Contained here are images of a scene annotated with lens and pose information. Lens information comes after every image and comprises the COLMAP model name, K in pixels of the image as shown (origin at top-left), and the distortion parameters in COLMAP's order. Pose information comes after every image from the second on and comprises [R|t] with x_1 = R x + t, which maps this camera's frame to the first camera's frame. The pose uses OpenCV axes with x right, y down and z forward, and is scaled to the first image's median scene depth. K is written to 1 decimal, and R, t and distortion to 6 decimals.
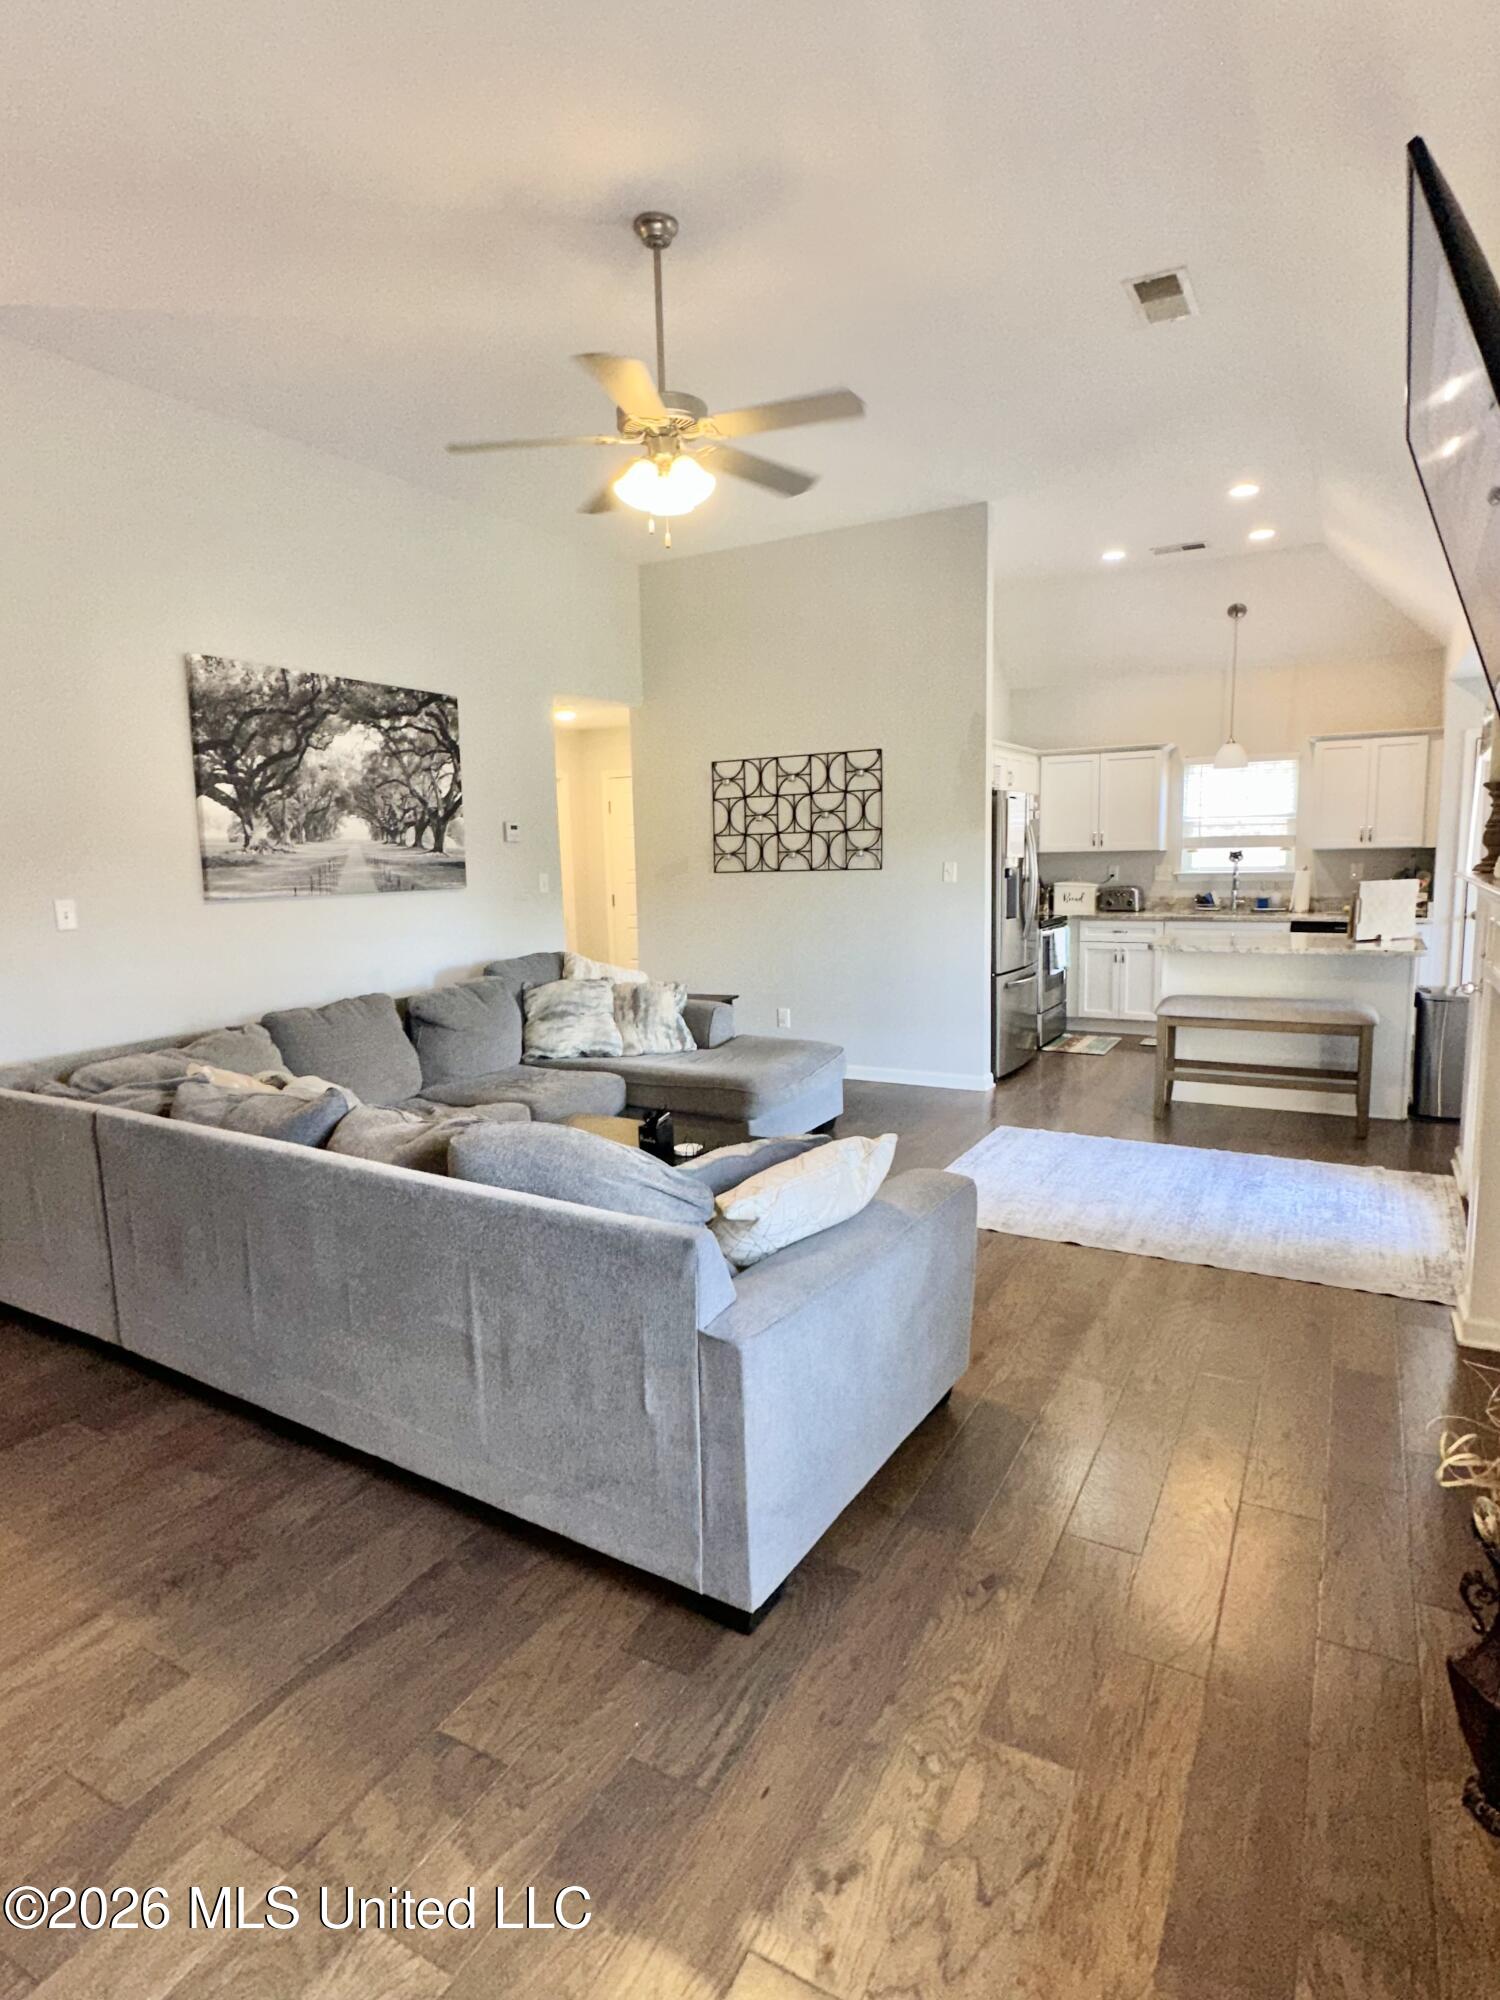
lens RADIAL K [[1084.8, 0, 752.3], [0, 1084.8, 999.0], [0, 0, 1]] dist [-0.001144, -0.000583]
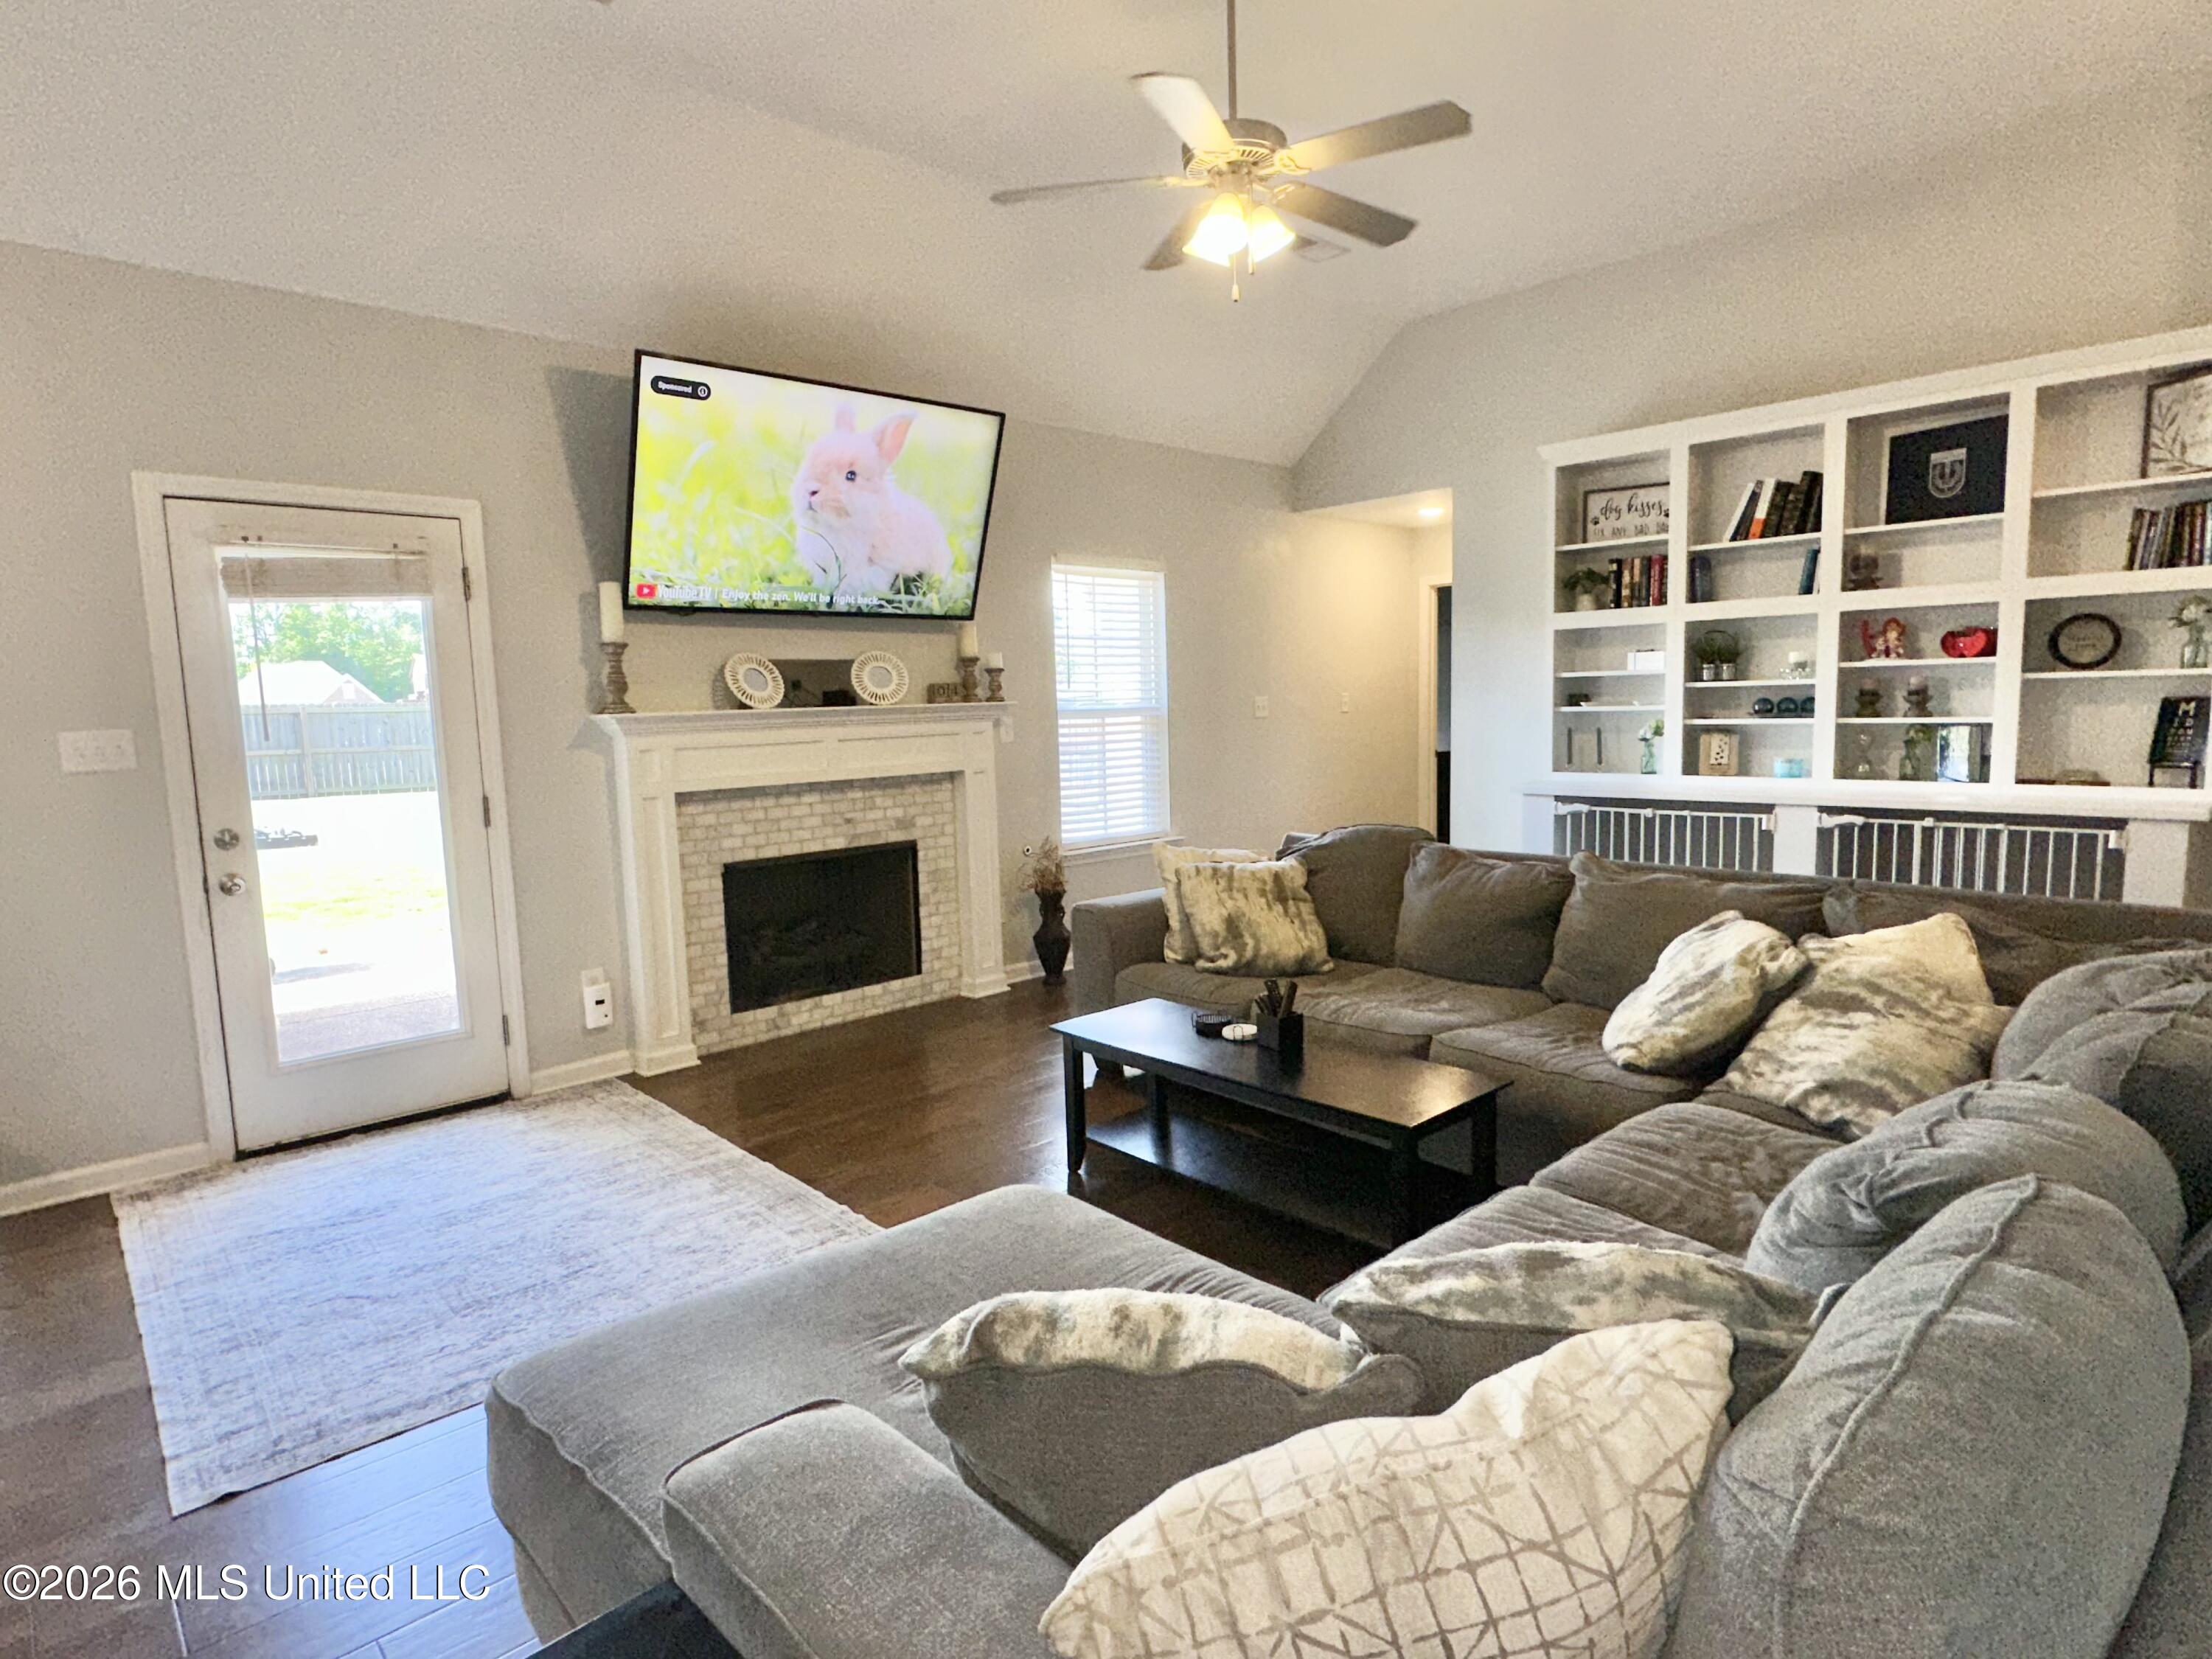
lens RADIAL K [[1199.8, 0, 1109.3], [0, 1199.8, 838.5], [0, 0, 1]] dist [-0.001144, -0.000583]
pose [[-0.952891, 0.020628, 0.302609, -0.162855], [0.096587, 0.966384, 0.238271, -0.148214], [-0.287522, 0.256274, -0.922851, 1.251227]]
